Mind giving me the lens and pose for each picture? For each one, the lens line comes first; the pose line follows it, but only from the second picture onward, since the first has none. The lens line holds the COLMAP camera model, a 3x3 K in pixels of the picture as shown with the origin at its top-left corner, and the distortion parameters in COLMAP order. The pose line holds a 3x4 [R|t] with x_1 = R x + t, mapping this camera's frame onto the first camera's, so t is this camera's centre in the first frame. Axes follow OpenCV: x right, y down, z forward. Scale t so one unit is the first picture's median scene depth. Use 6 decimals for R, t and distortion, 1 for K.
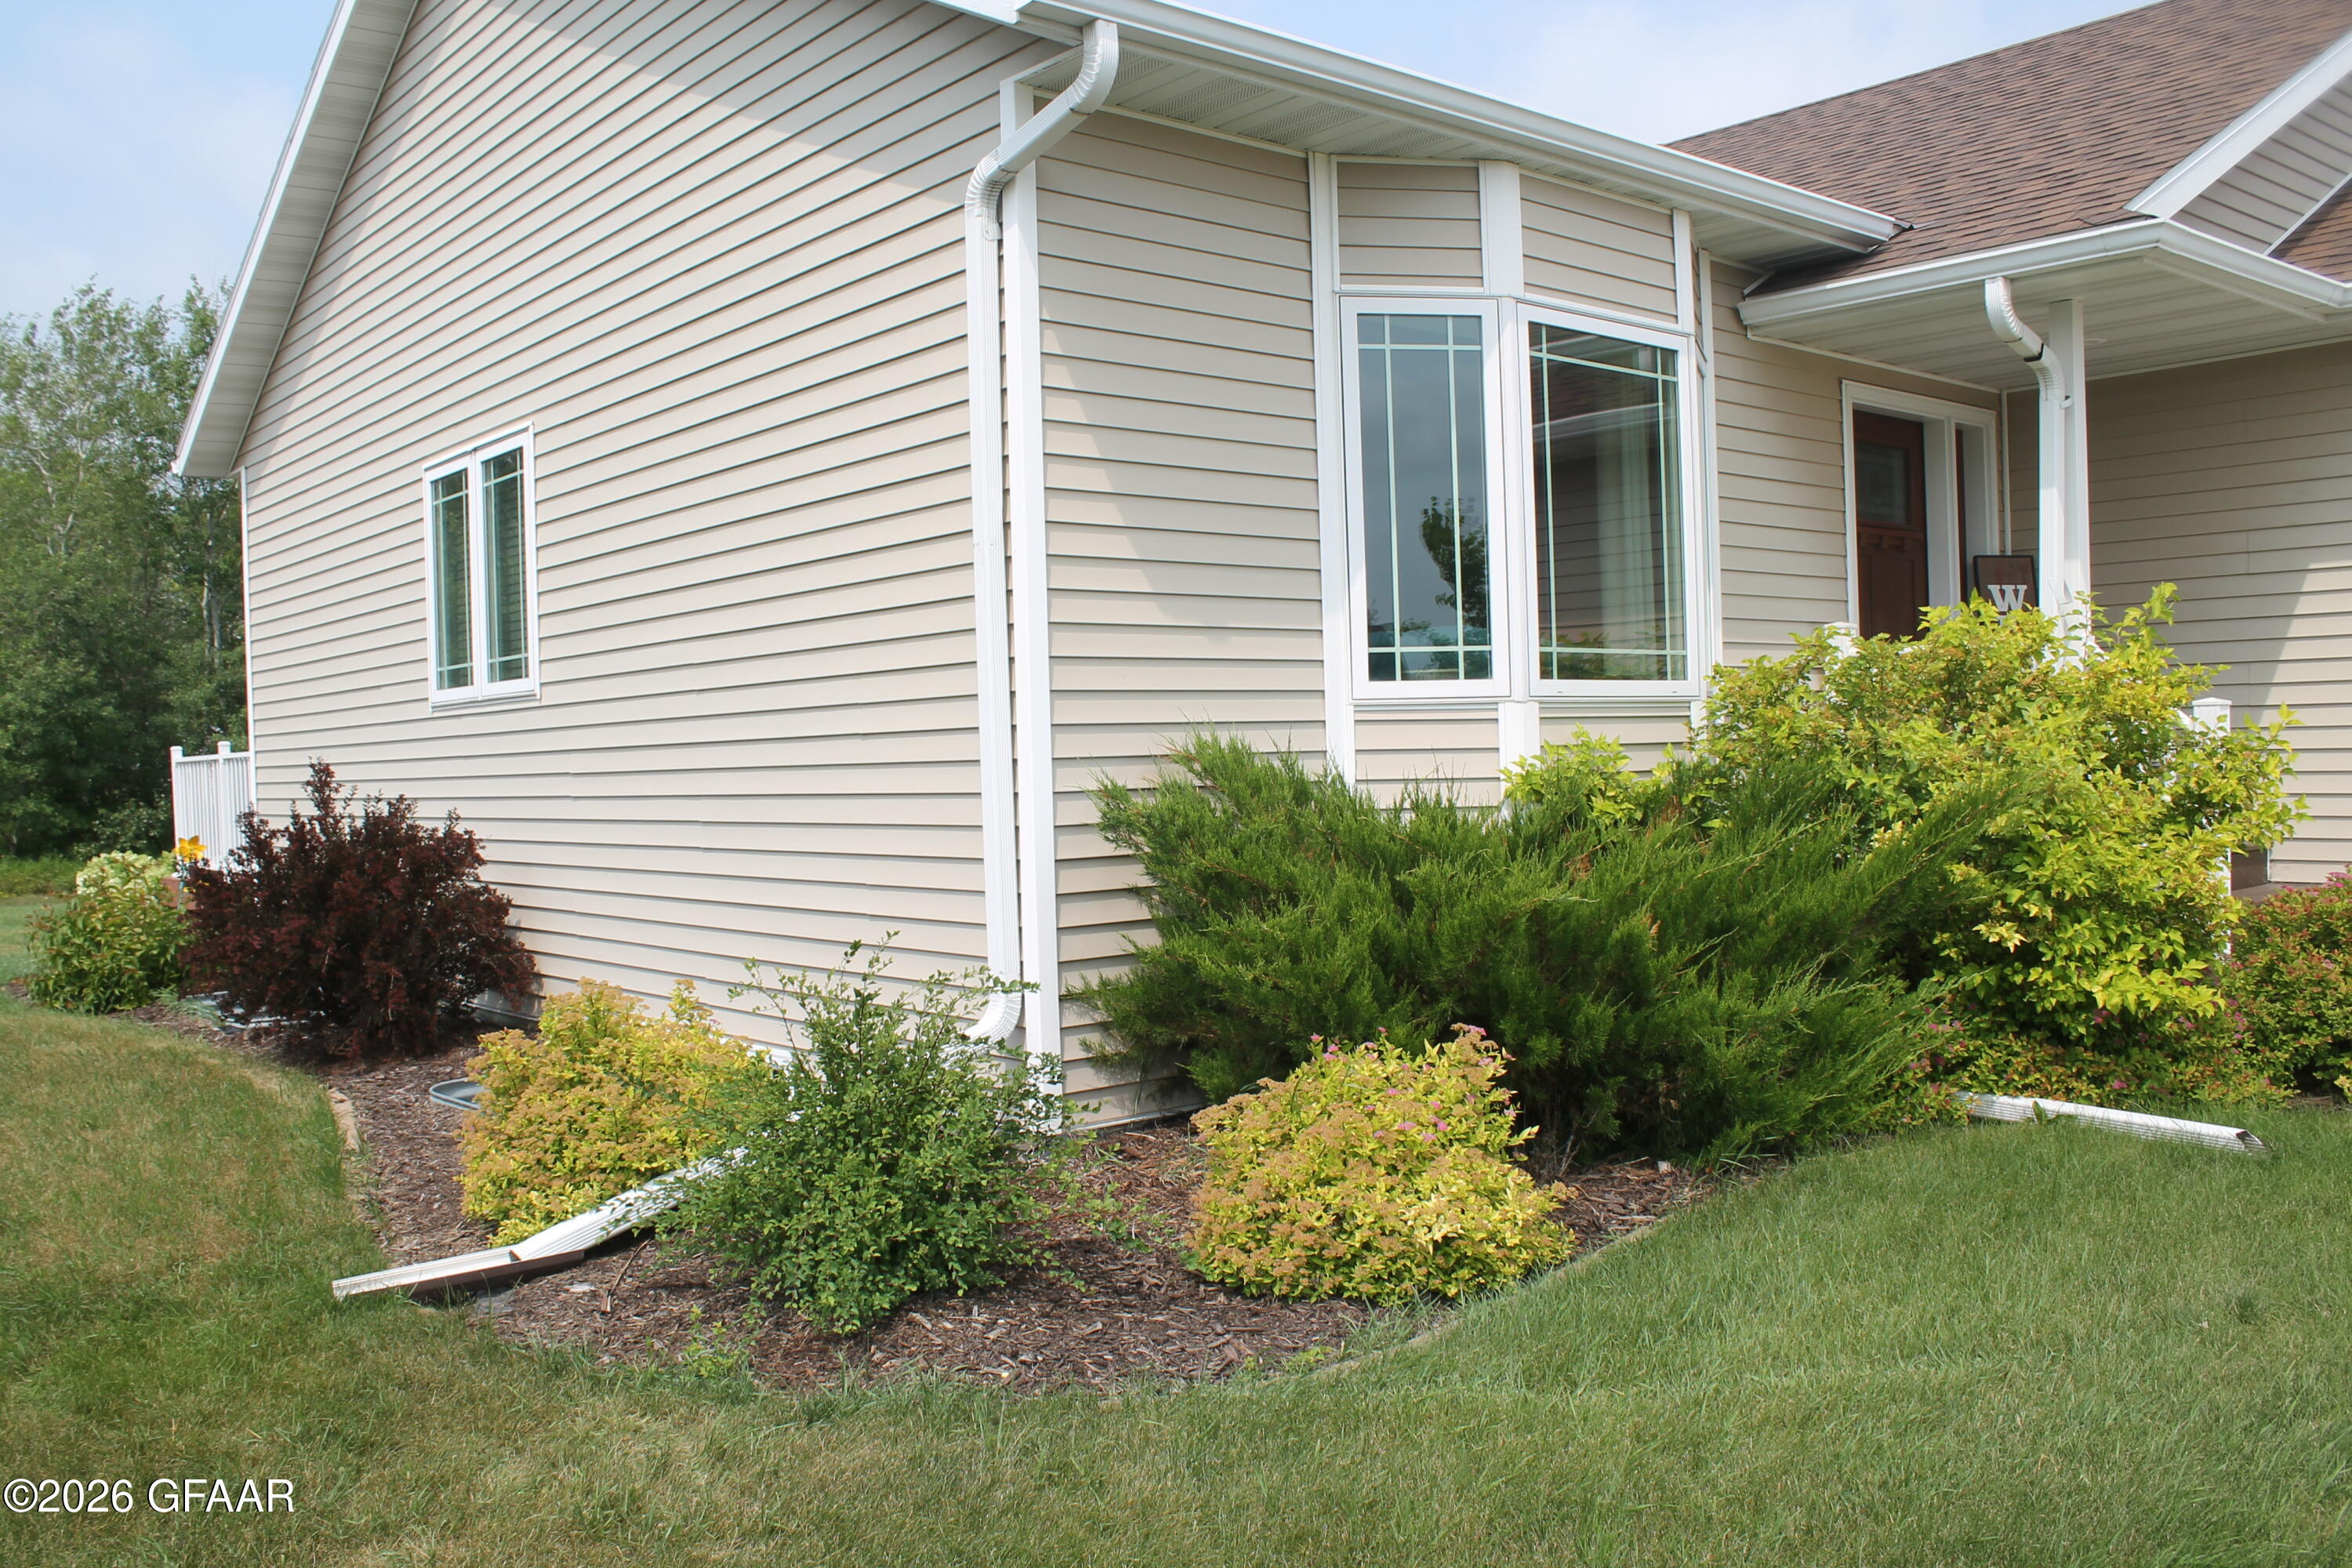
lens RADIAL K [[1998.7, 0, 1173.6], [0, 1998.7, 827.8], [0, 0, 1]] dist [-0.132108, 0.003115]
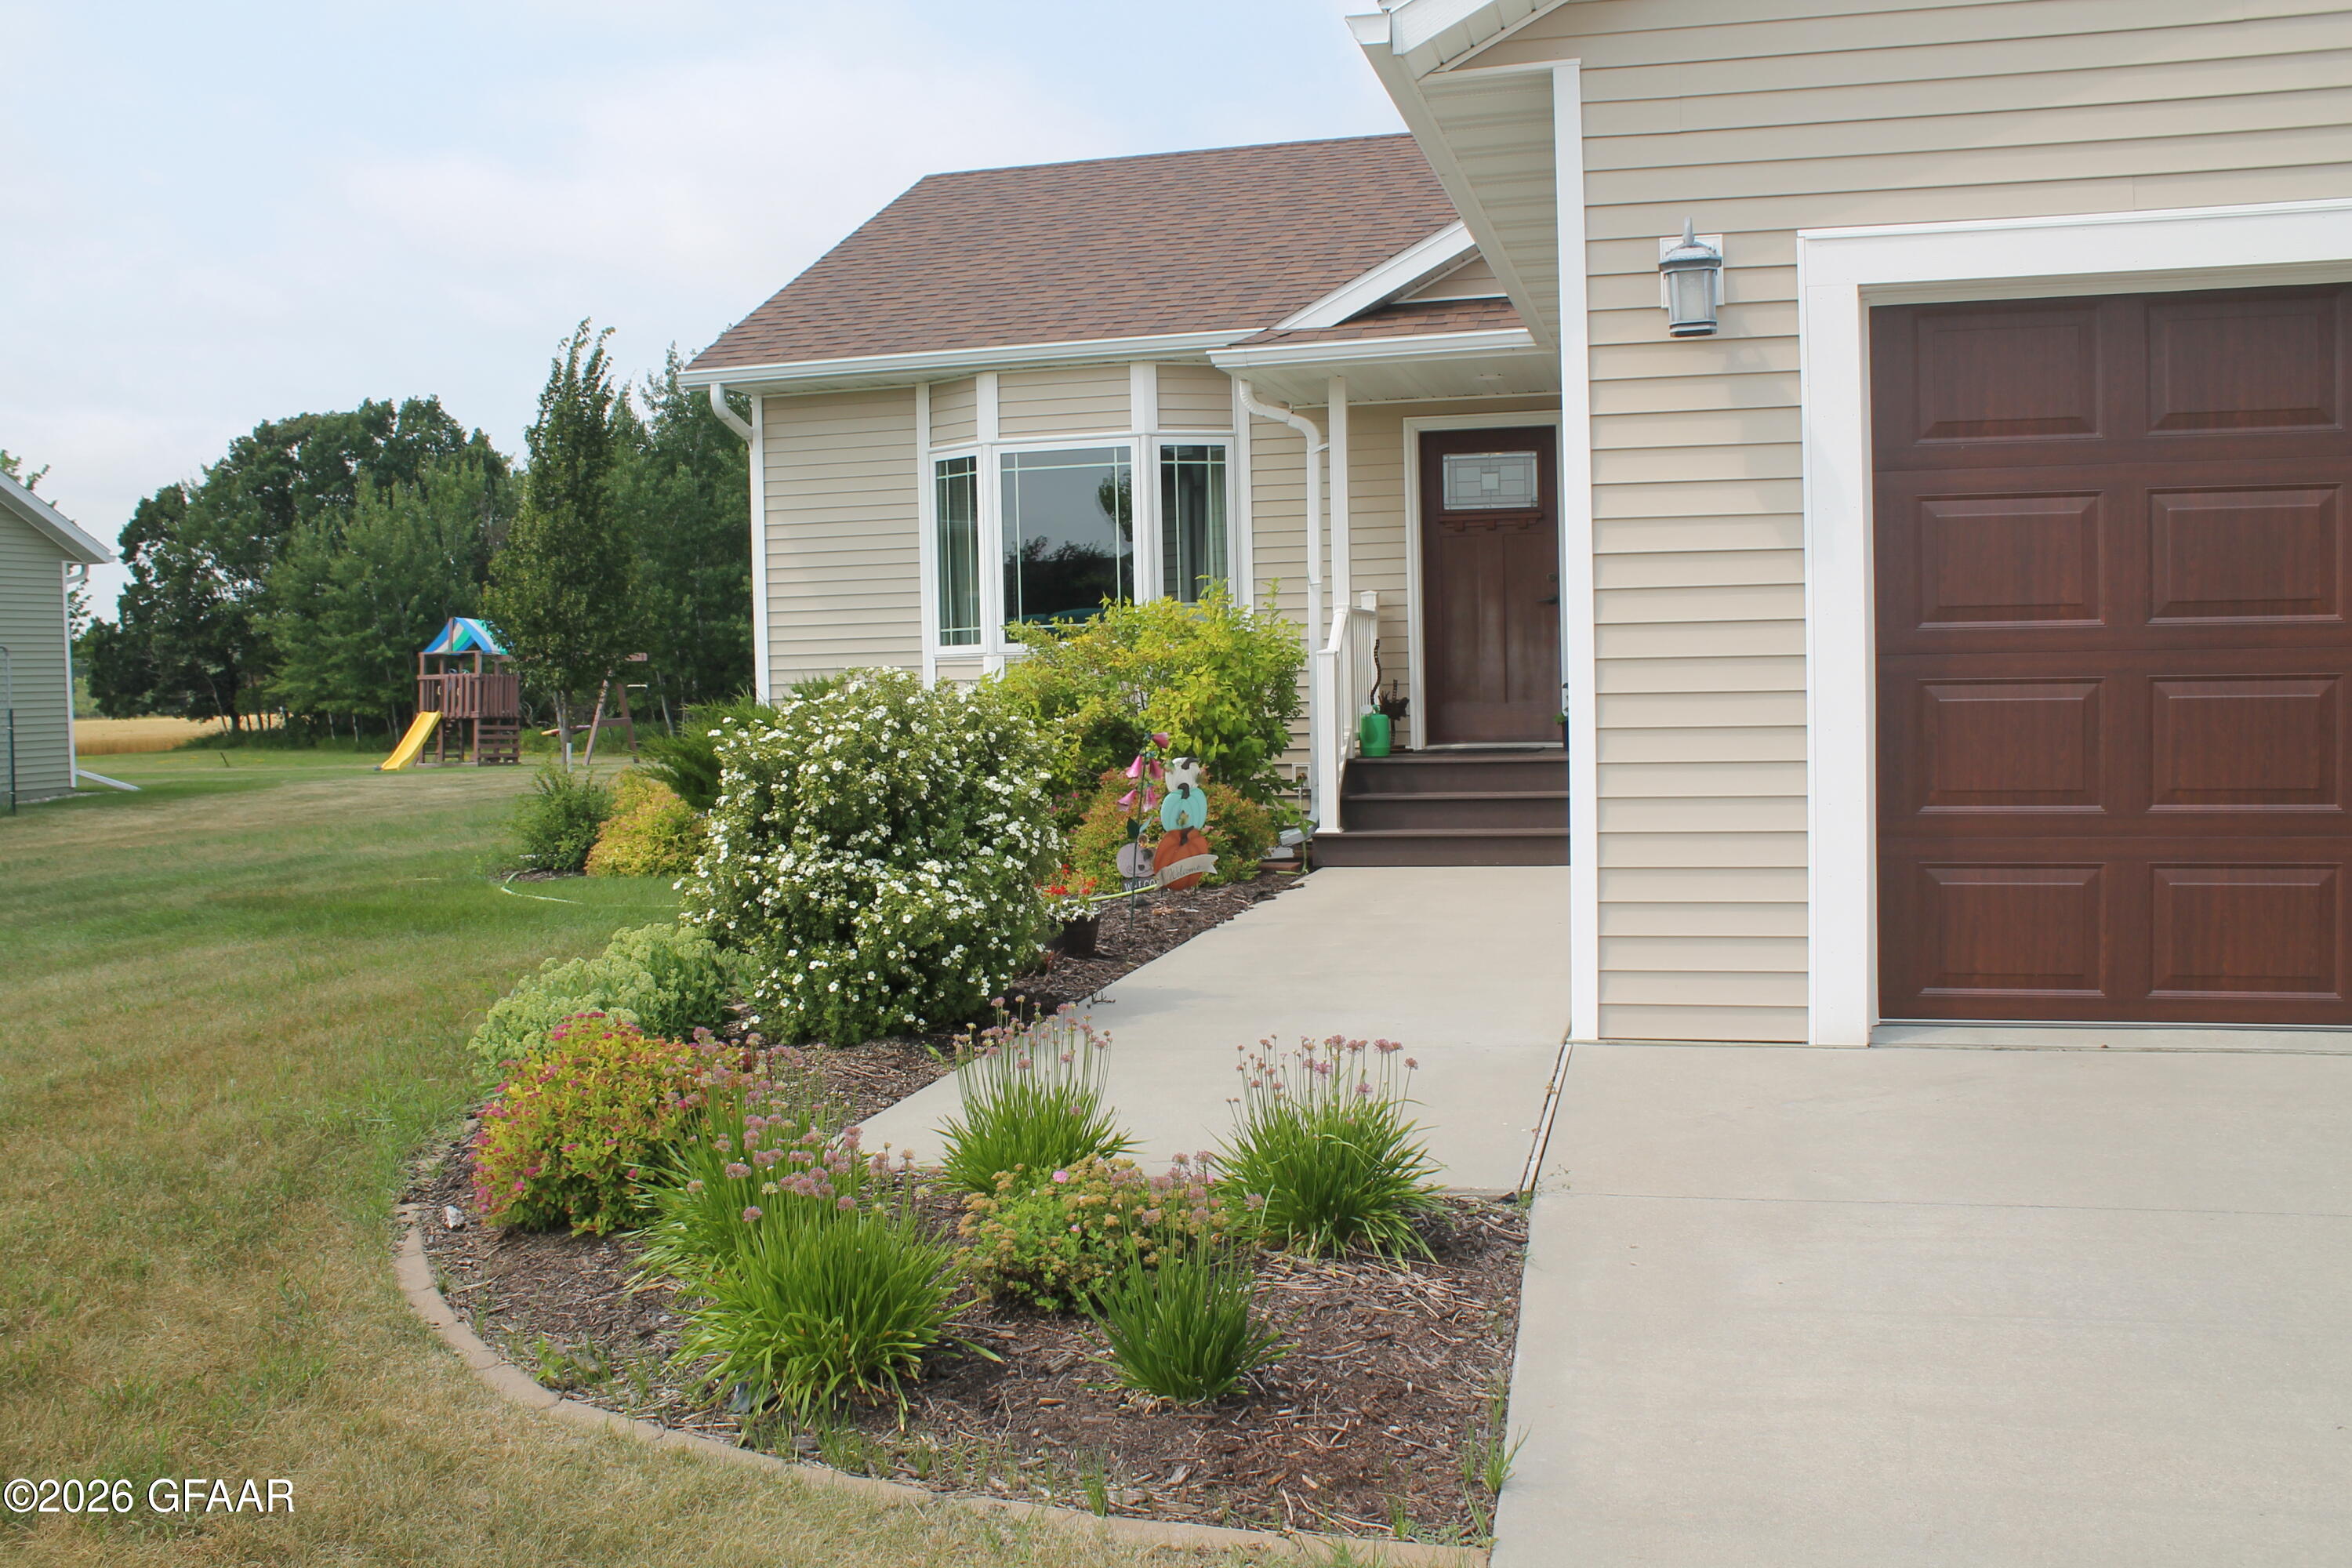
lens RADIAL K [[2112.3, 0, 1165.2], [0, 2112.3, 746.2], [0, 0, 1]] dist [-0.122642, 0.012678]
pose [[0.577908, 0.038432, -0.815197, 1.374837], [-0.023181, 0.999261, 0.030677, -0.030319], [0.815773, 0.001169, 0.578371, -0.028187]]
